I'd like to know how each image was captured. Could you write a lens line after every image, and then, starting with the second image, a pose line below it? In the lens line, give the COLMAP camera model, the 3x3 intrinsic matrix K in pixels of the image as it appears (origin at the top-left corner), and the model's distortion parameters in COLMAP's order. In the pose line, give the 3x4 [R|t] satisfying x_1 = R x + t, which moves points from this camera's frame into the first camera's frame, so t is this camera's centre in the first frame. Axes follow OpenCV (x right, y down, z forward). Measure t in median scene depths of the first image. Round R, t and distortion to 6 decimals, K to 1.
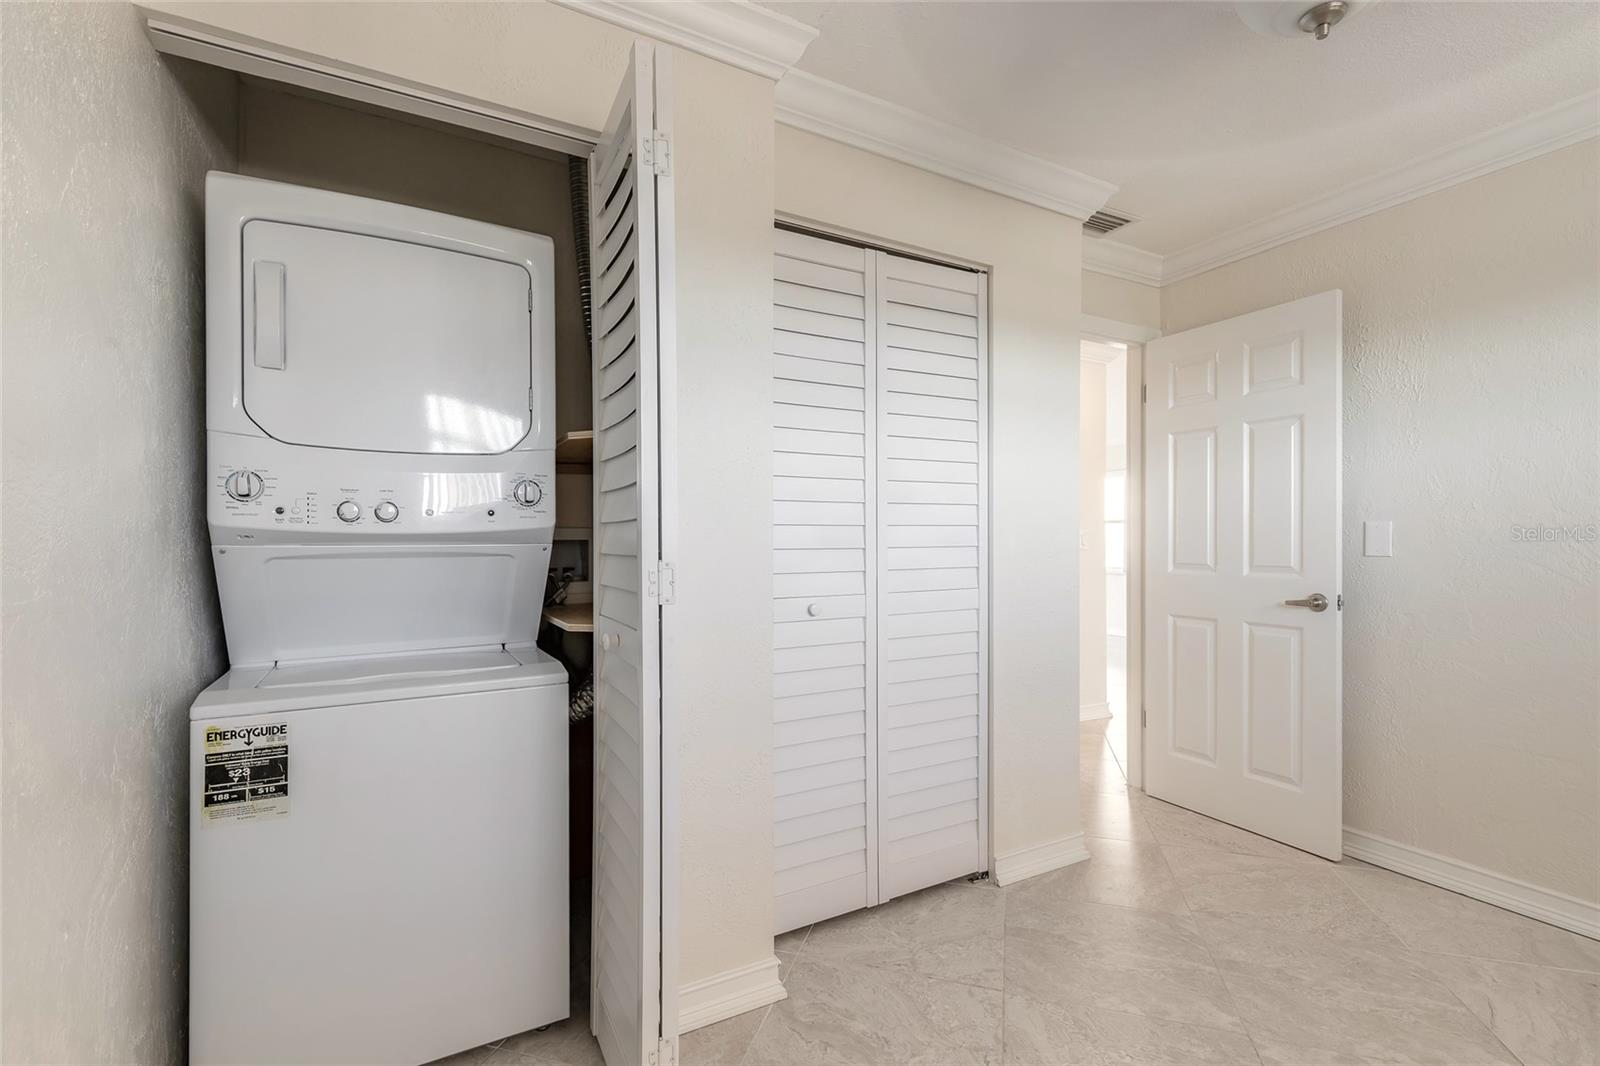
lens RADIAL K [[725.0, 0, 801.0], [0, 725.0, 536.0], [0, 0, 1]] dist [0.010516, -0.000759]
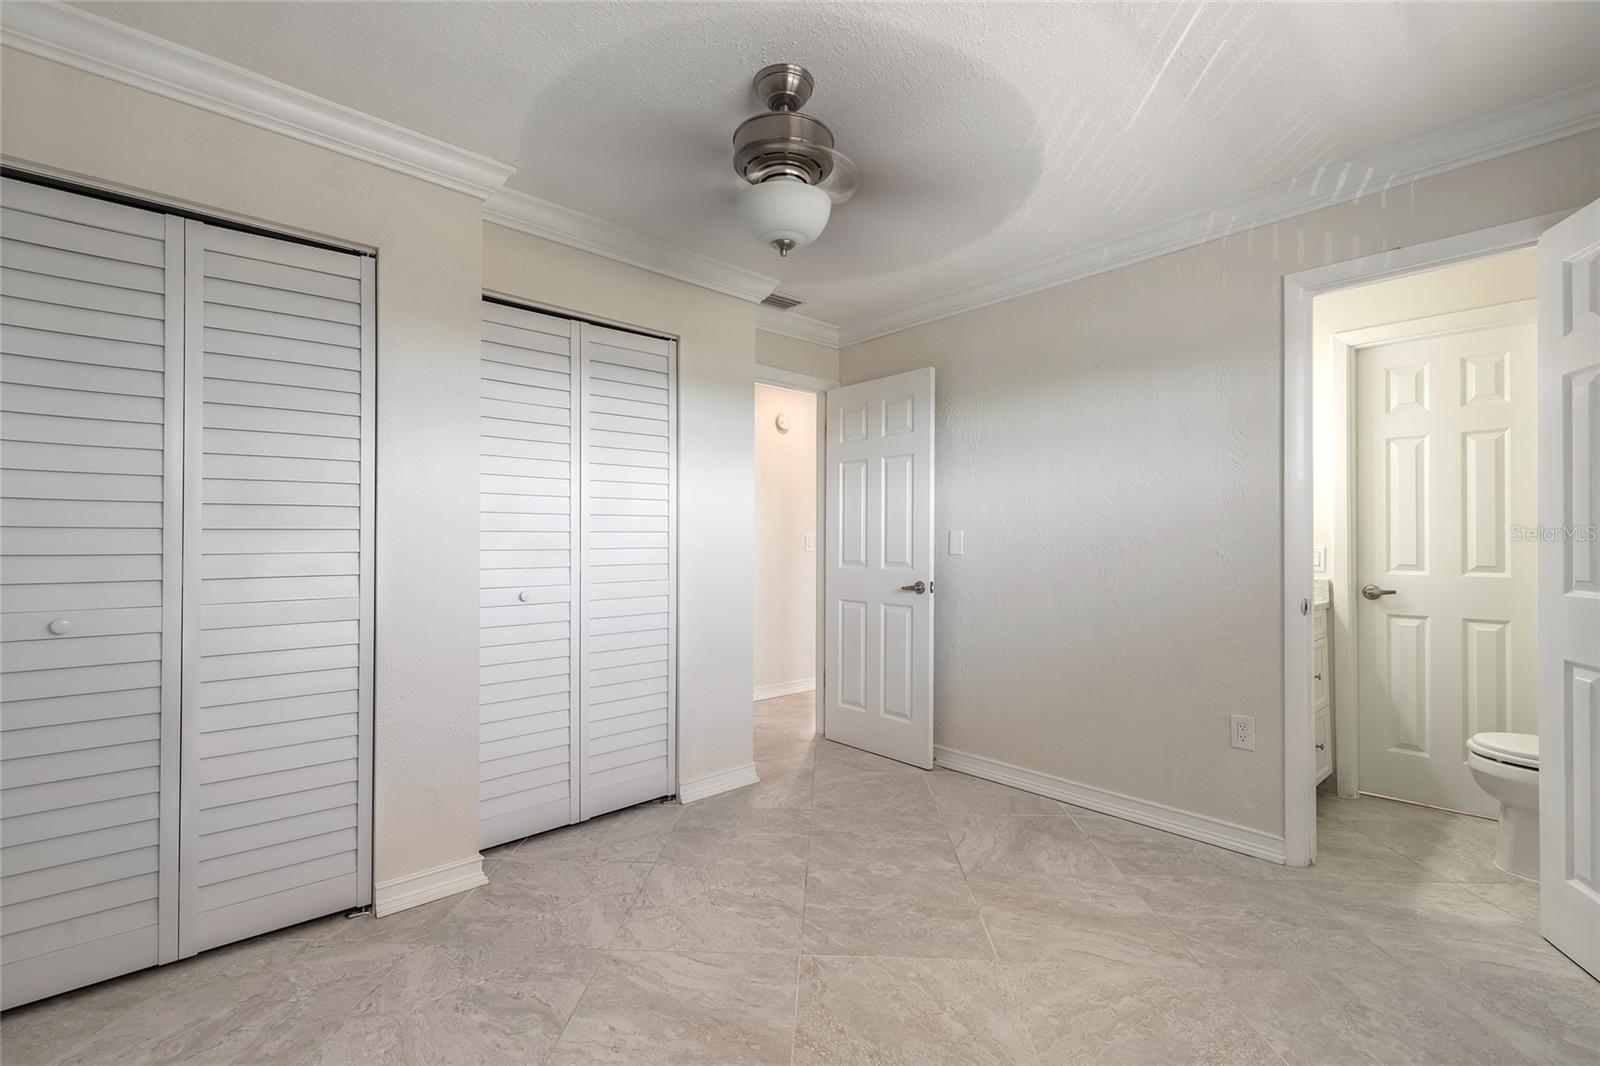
lens RADIAL K [[725.0, 0, 802.1], [0, 725.0, 536.0], [0, 0, 1]] dist [0.010516, -0.000759]
pose [[0.971794, 0.003654, 0.235804, 0.168819], [-0.003103, 0.999992, -0.002709, -0.004403], [-0.235812, 0.001901, 0.971797, -0.335214]]
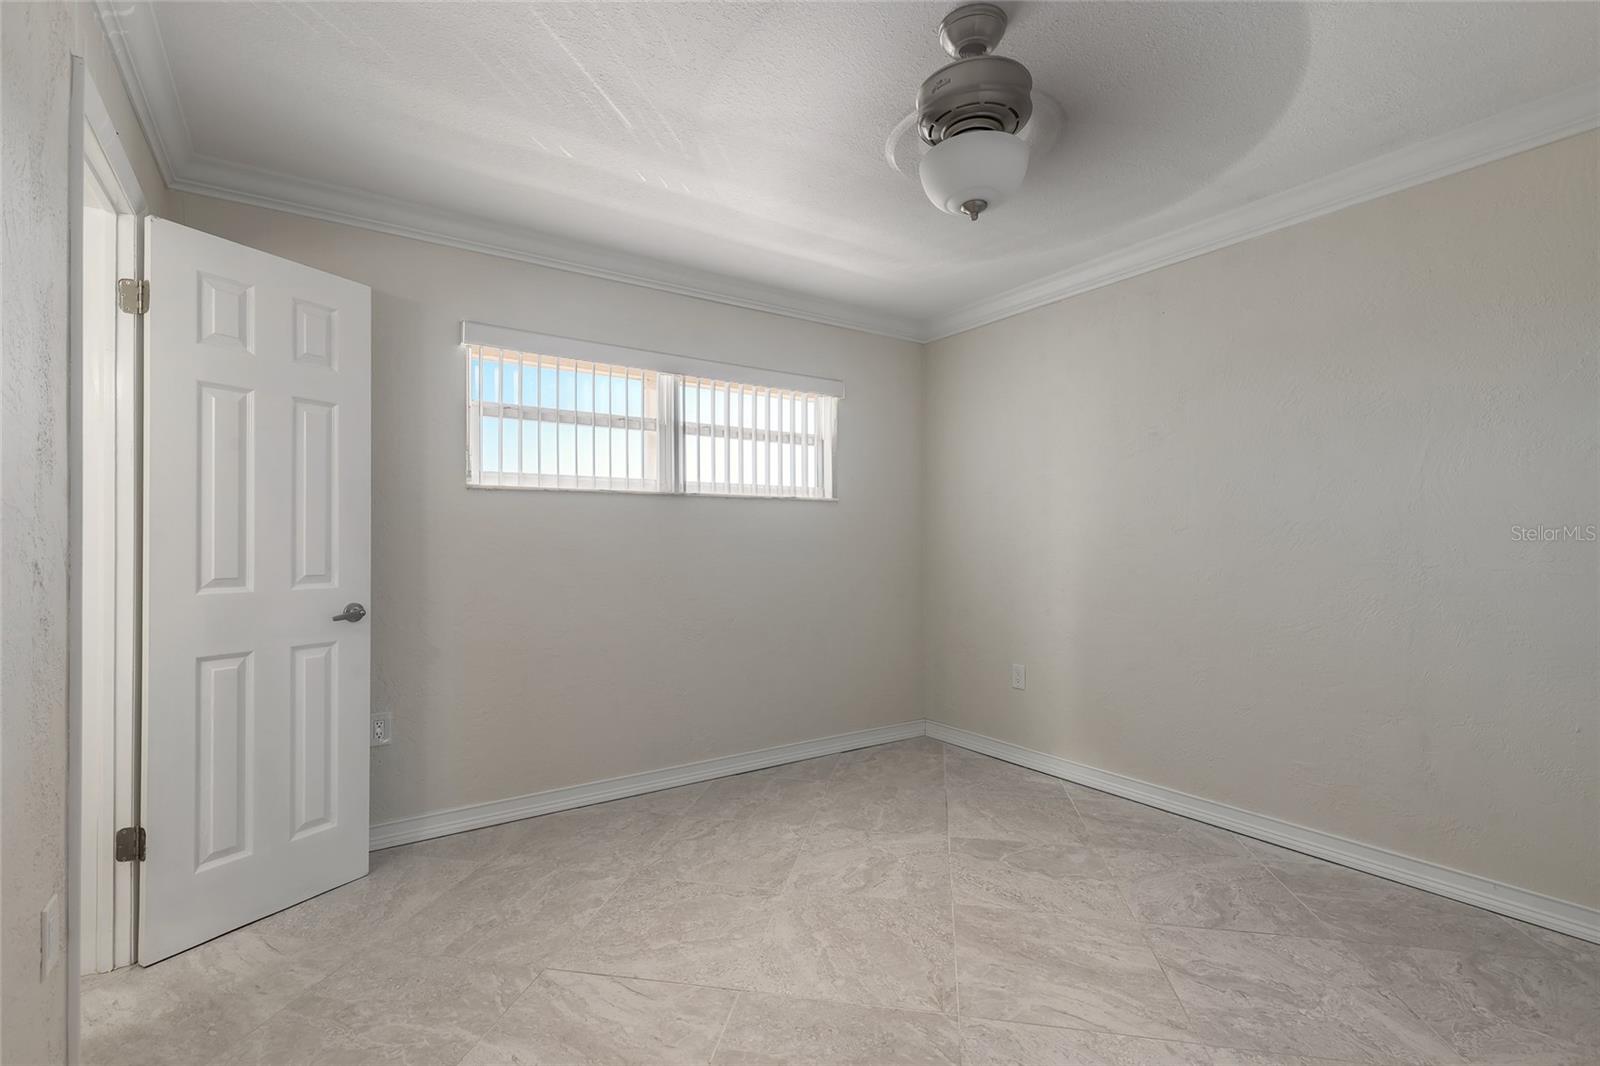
lens RADIAL K [[725.0, 0, 806.1], [0, 725.0, 540.4], [0, 0, 1]] dist [0.010516, -0.000759]
pose [[-0.994408, 0.001731, -0.105593, 0.611917], [0.002853, 0.999941, -0.010470, 0.008353], [0.105568, -0.010713, -0.994354, 1.259516]]
